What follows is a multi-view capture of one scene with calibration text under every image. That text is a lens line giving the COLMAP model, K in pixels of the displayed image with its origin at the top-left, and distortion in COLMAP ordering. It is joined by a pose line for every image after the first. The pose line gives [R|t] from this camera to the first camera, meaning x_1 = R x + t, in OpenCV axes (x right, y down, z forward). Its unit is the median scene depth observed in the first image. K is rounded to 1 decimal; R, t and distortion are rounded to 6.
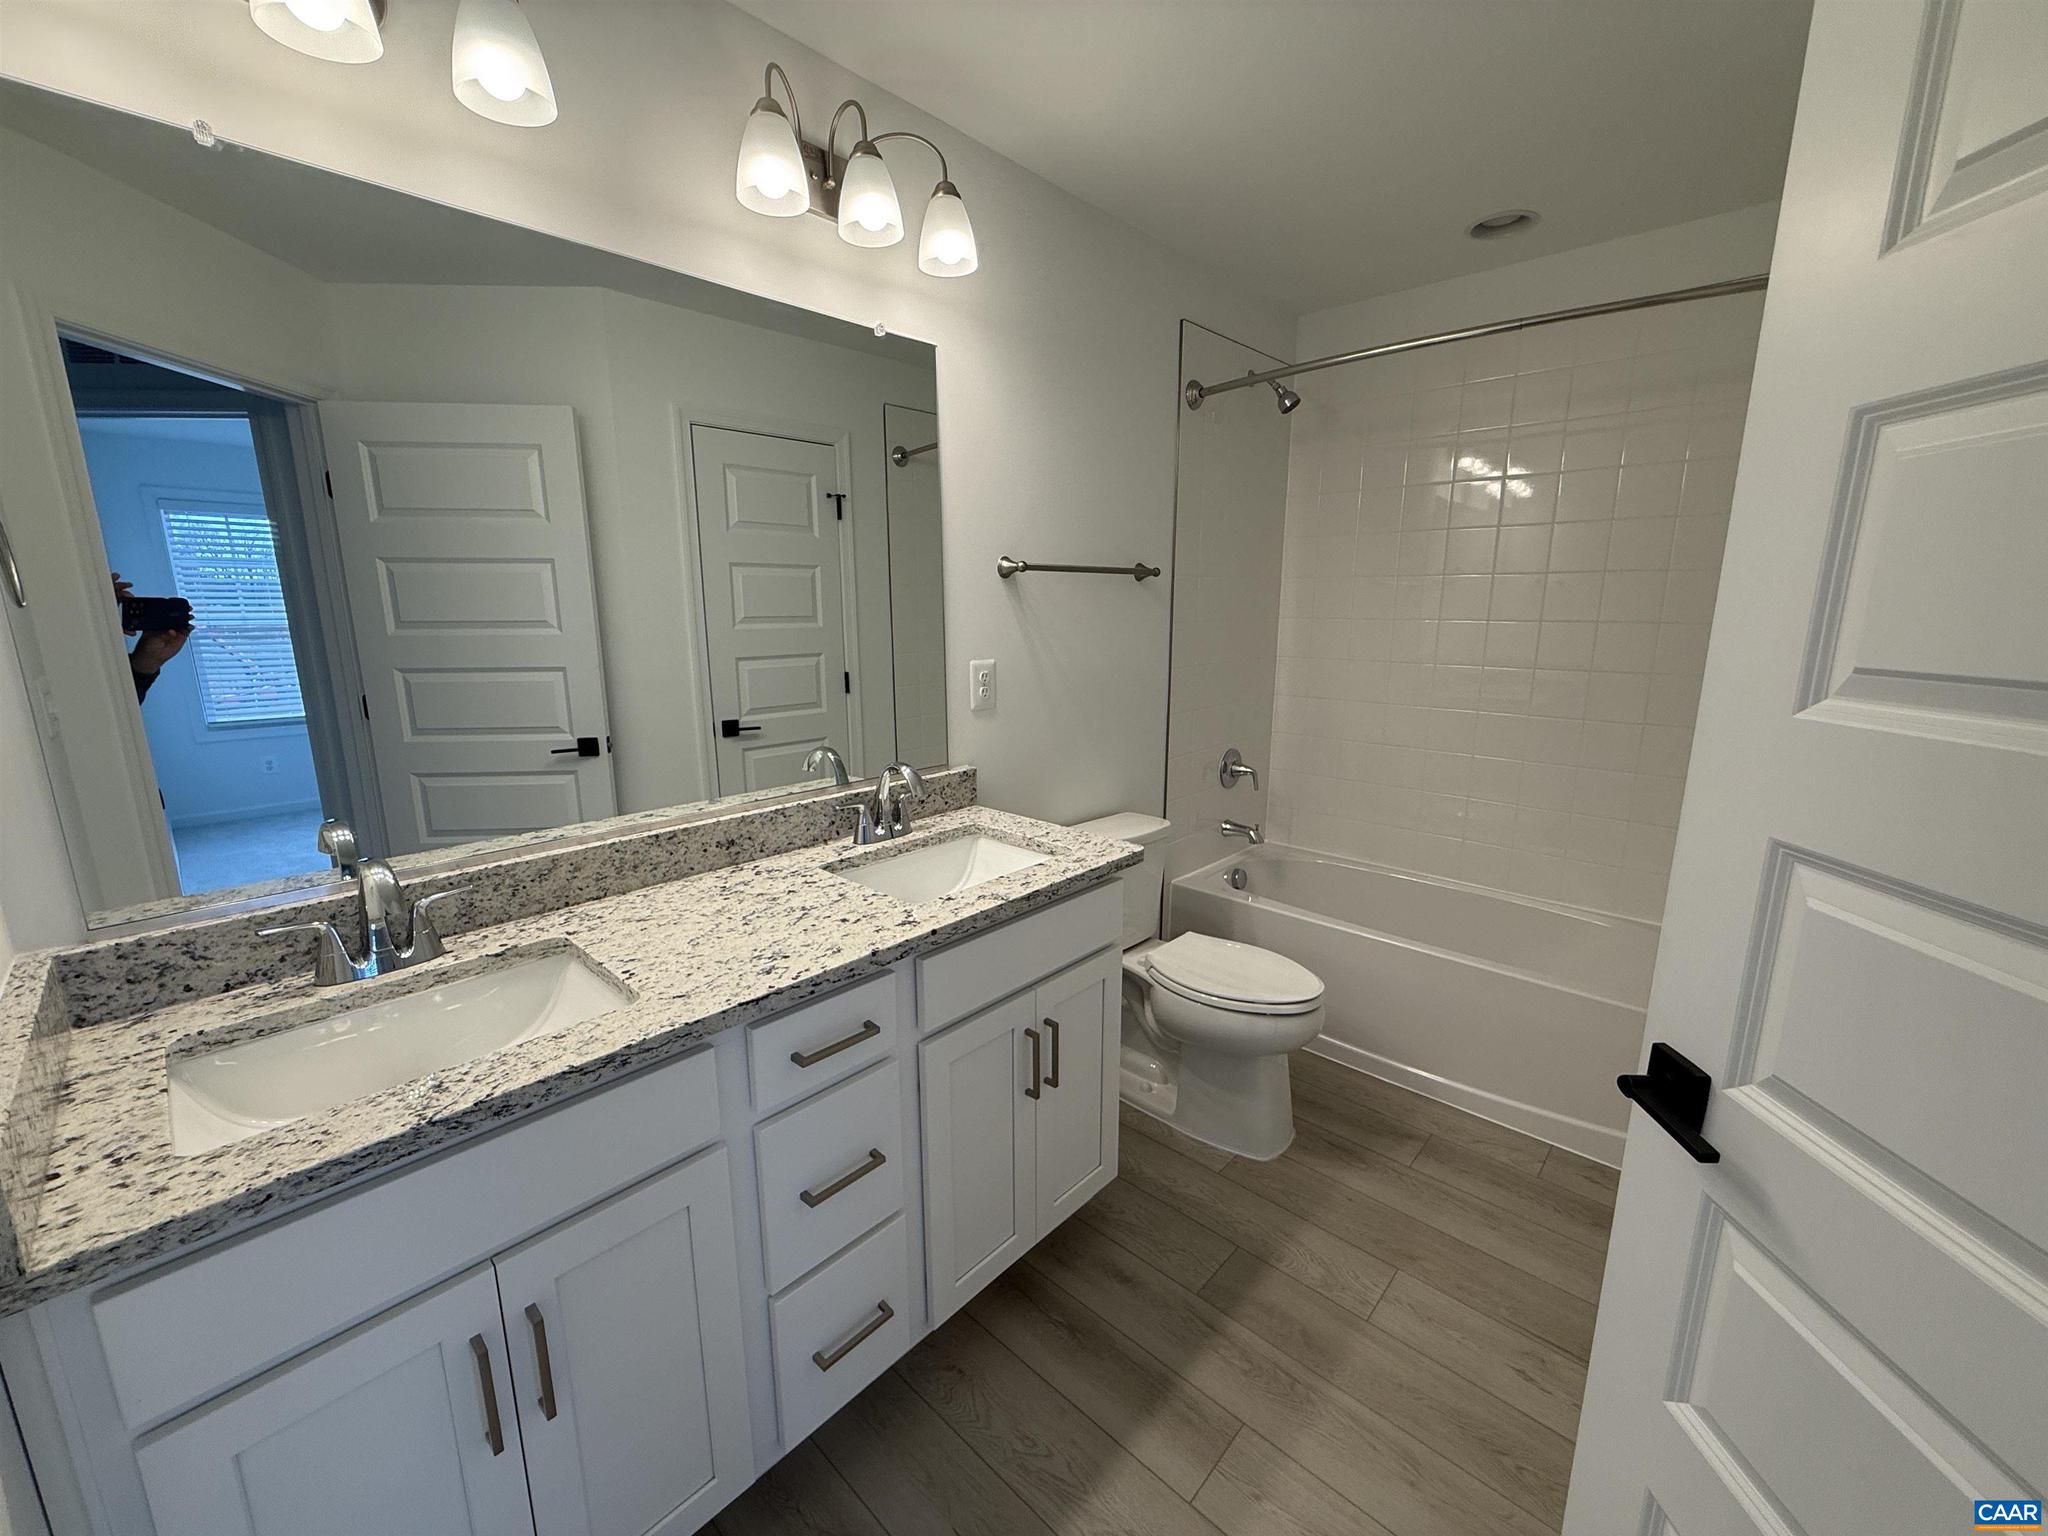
lens RADIAL K [[813.4, 0, 1018.4], [0, 813.4, 766.3], [0, 0, 1]] dist [-0.001777, -0.000348]
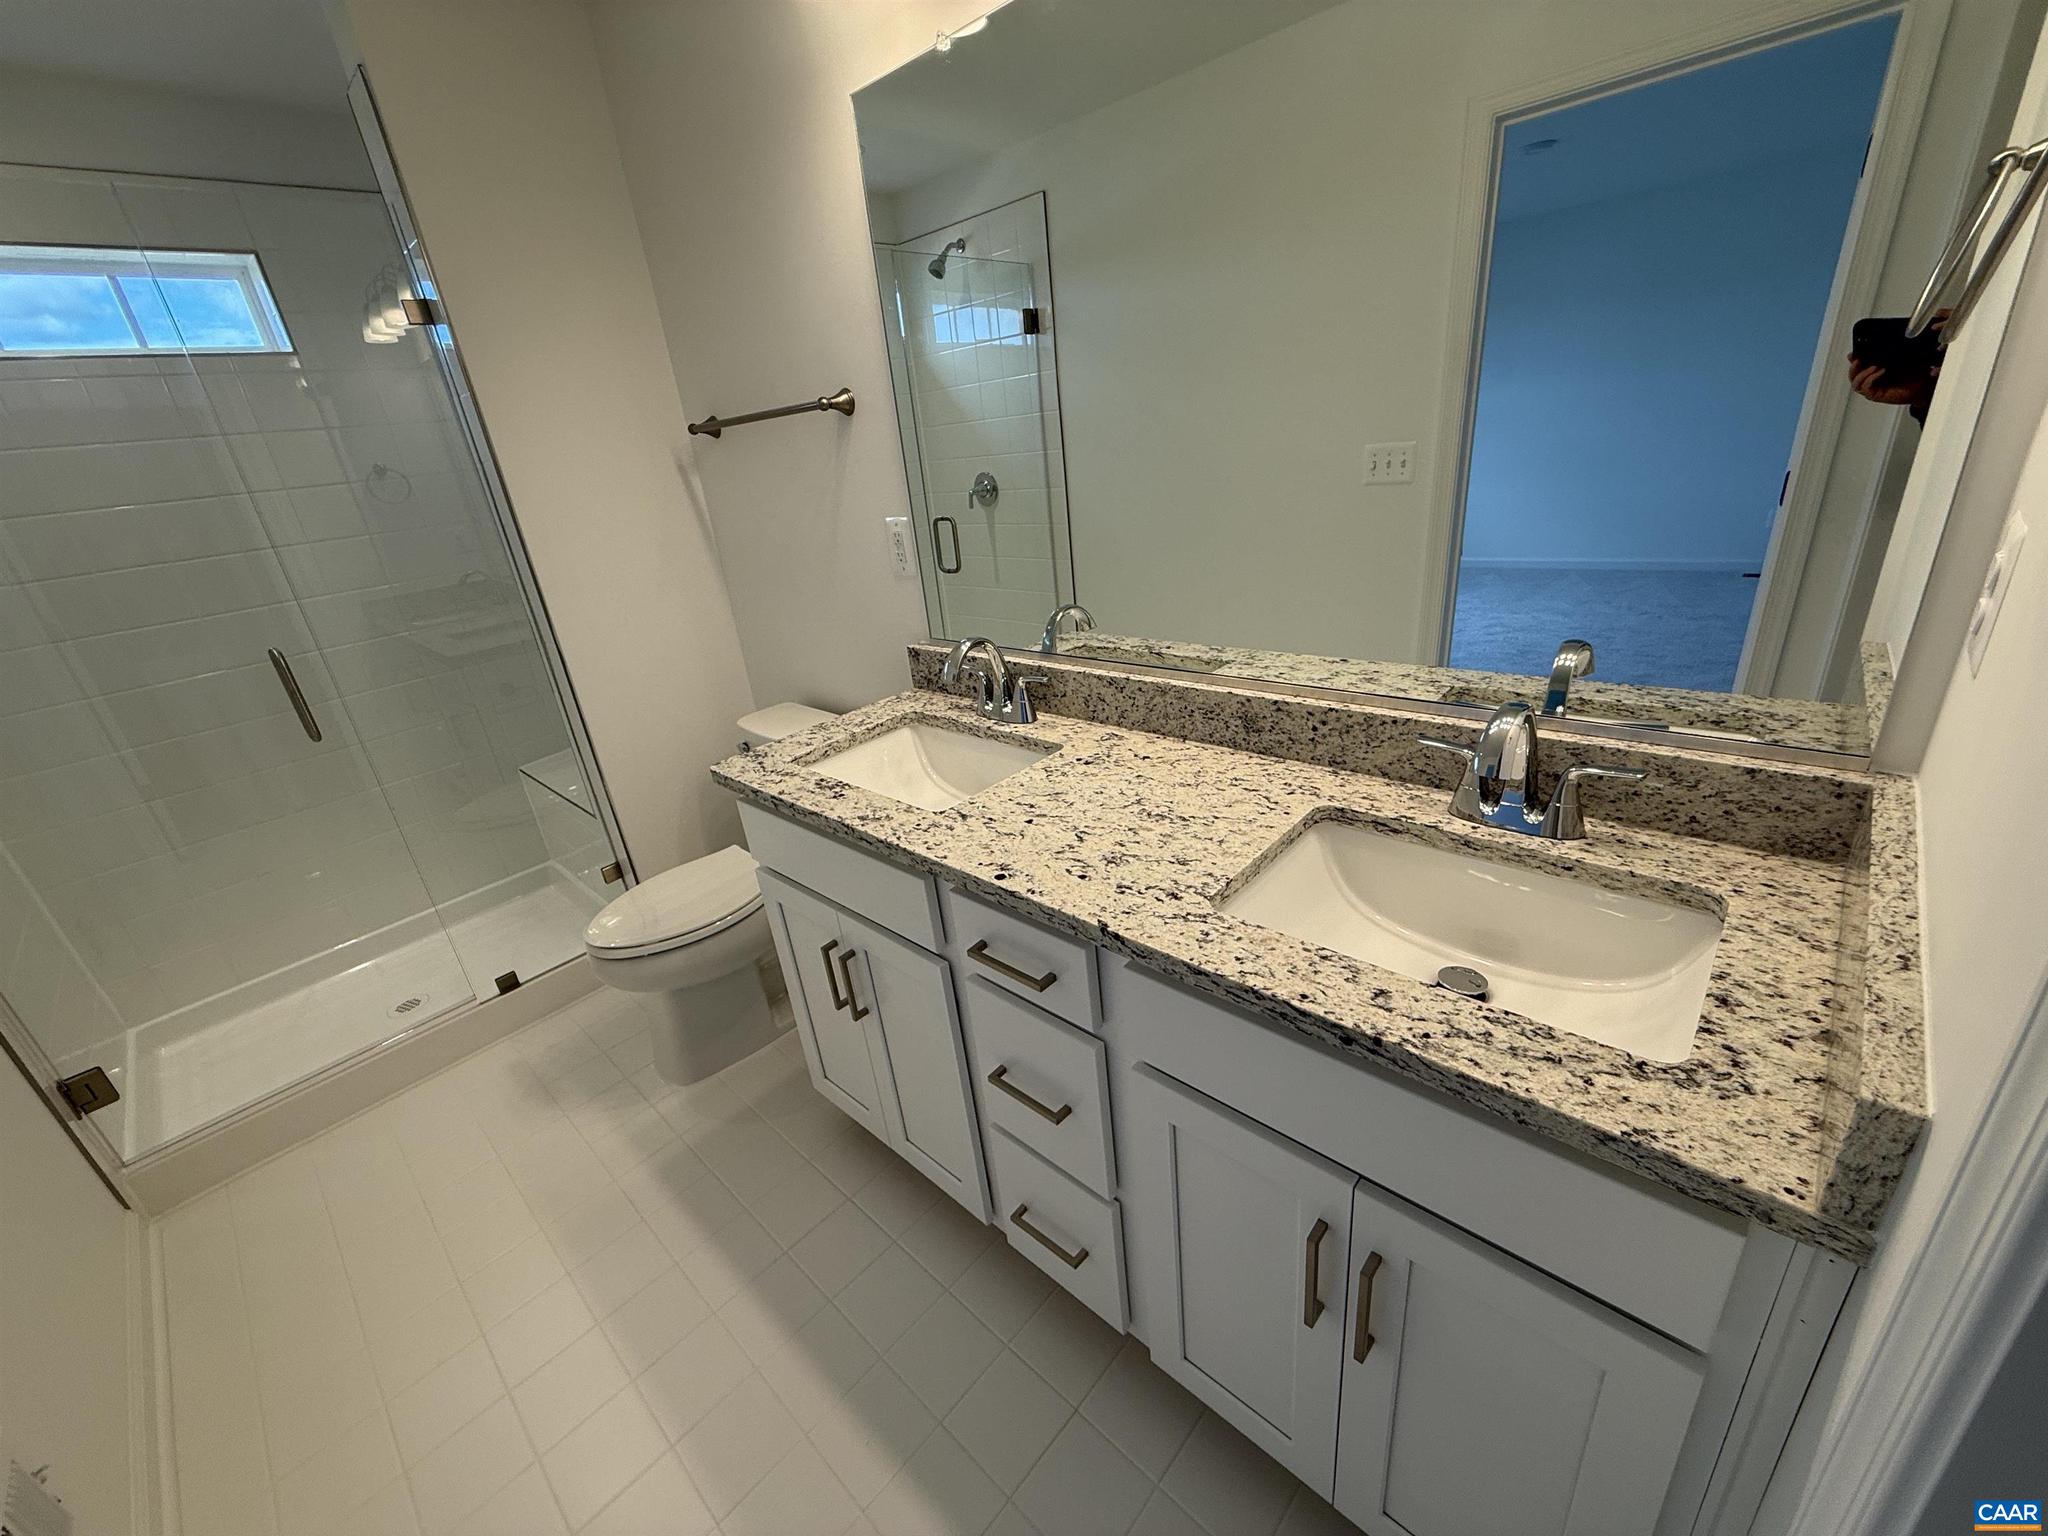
lens RADIAL K [[813.4, 0, 1018.4], [0, 813.4, 766.3], [0, 0, 1]] dist [-0.001777, -0.000348]
pose [[0.003149, 0.385249, -0.922807, 0.406433], [-0.093959, 0.918843, 0.383274, -0.159438], [0.995571, 0.085499, 0.039091, 0.752846]]
